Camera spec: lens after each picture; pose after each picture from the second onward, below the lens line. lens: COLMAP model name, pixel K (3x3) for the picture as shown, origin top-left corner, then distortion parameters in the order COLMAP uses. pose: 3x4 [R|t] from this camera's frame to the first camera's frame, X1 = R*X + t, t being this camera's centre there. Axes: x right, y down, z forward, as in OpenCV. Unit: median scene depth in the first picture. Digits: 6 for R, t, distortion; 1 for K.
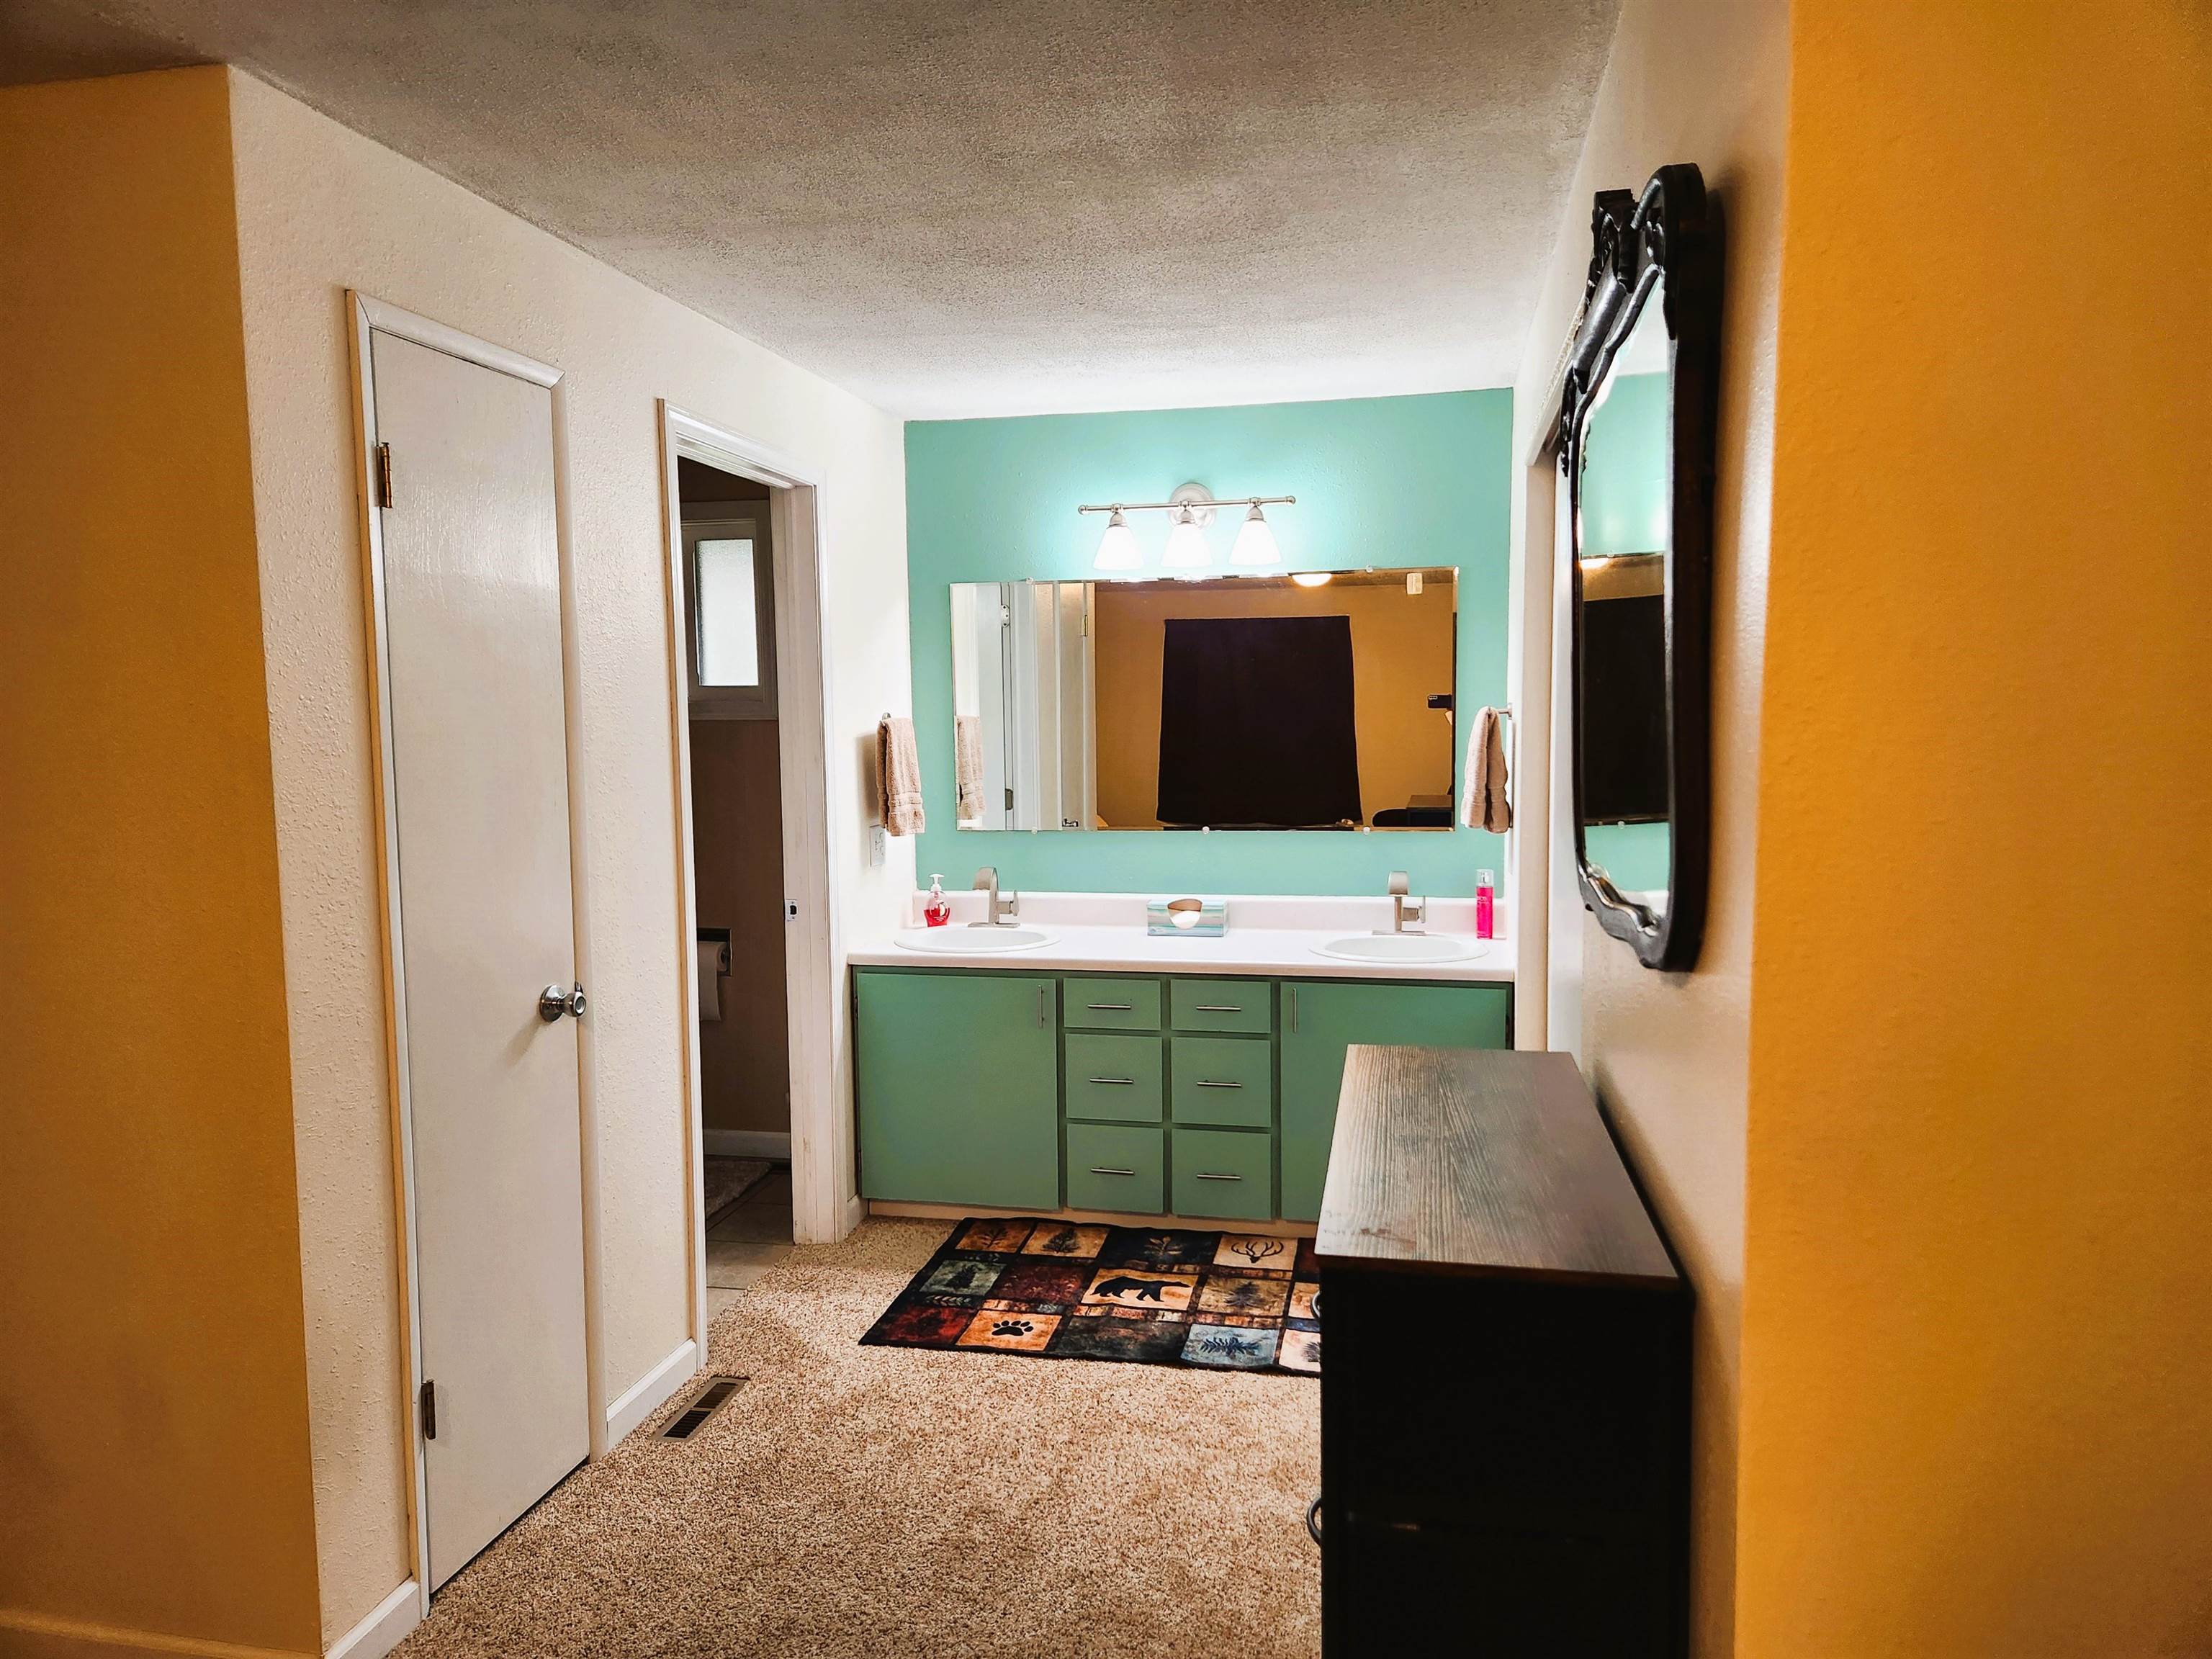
lens RADIAL K [[1481.6, 0, 1106.0], [0, 1481.6, 829.5], [0, 0, 1]] dist [0.085933, 0.000426]
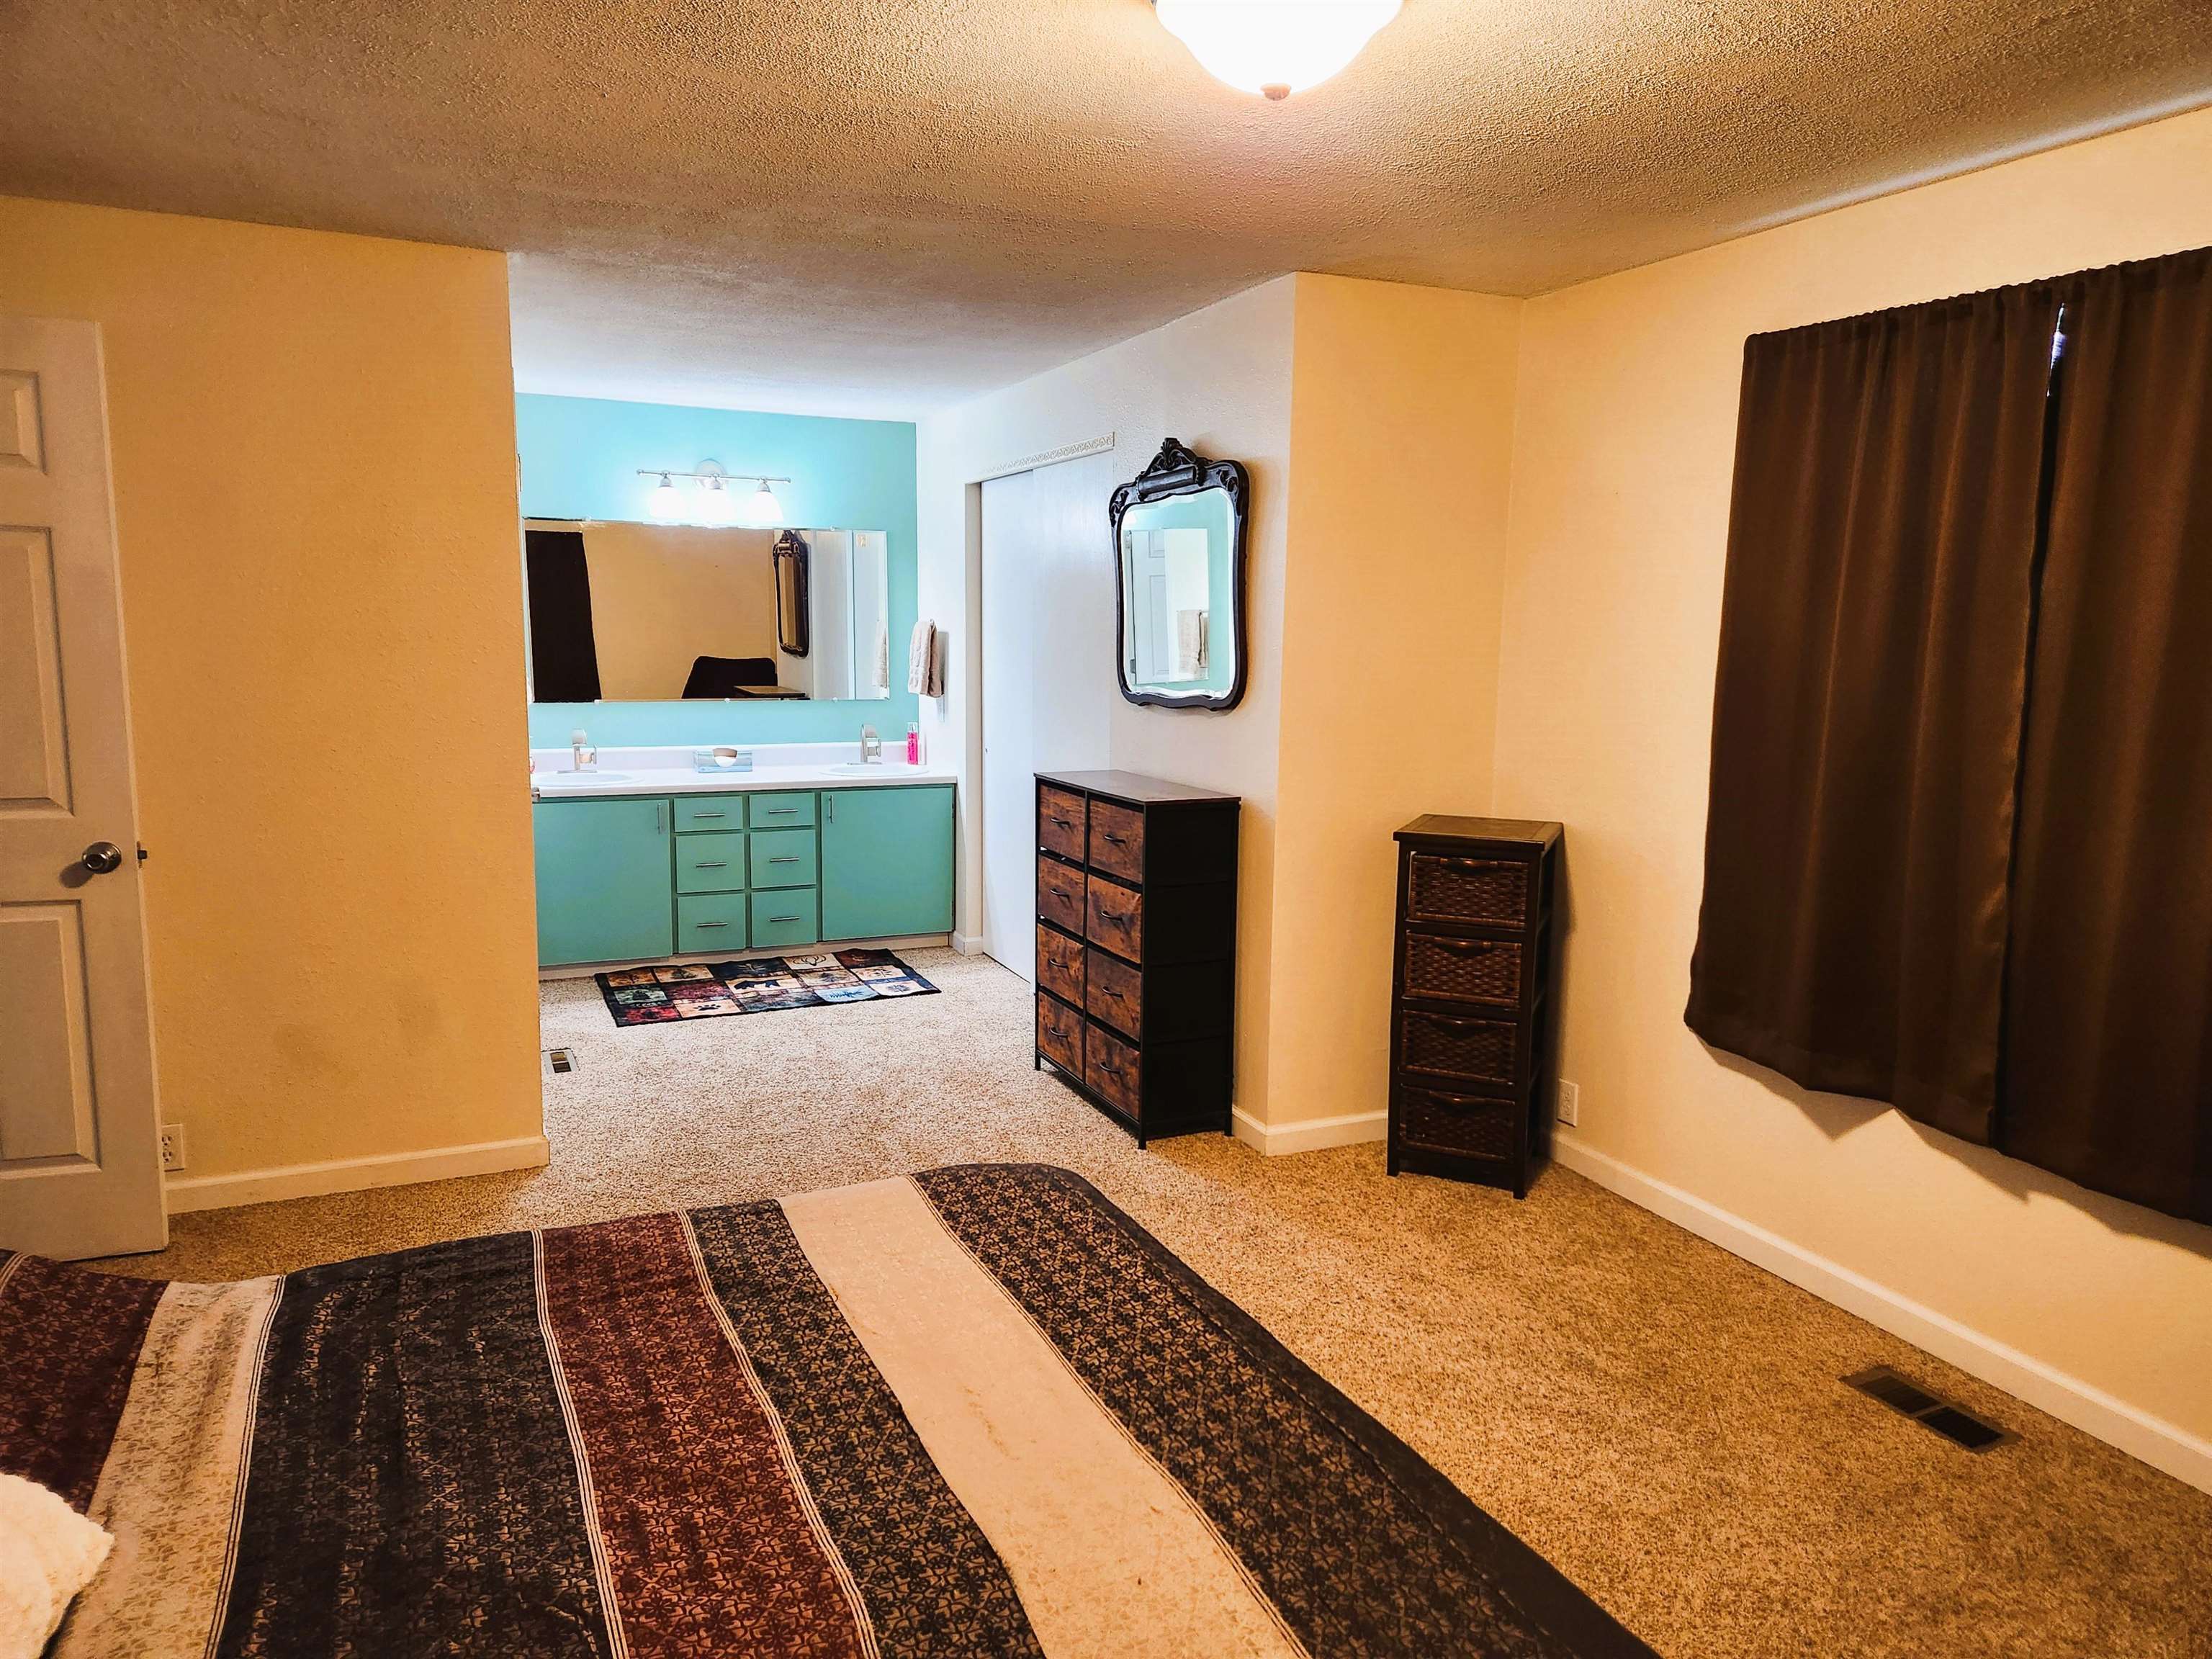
lens RADIAL K [[1481.6, 0, 1106.0], [0, 1481.6, 829.5], [0, 0, 1]] dist [0.085933, 0.000426]
pose [[0.797723, -0.058187, 0.600210, -0.582977], [0.027635, 0.997816, 0.060004, 0.054206], [-0.602390, -0.031280, 0.797589, -0.447570]]
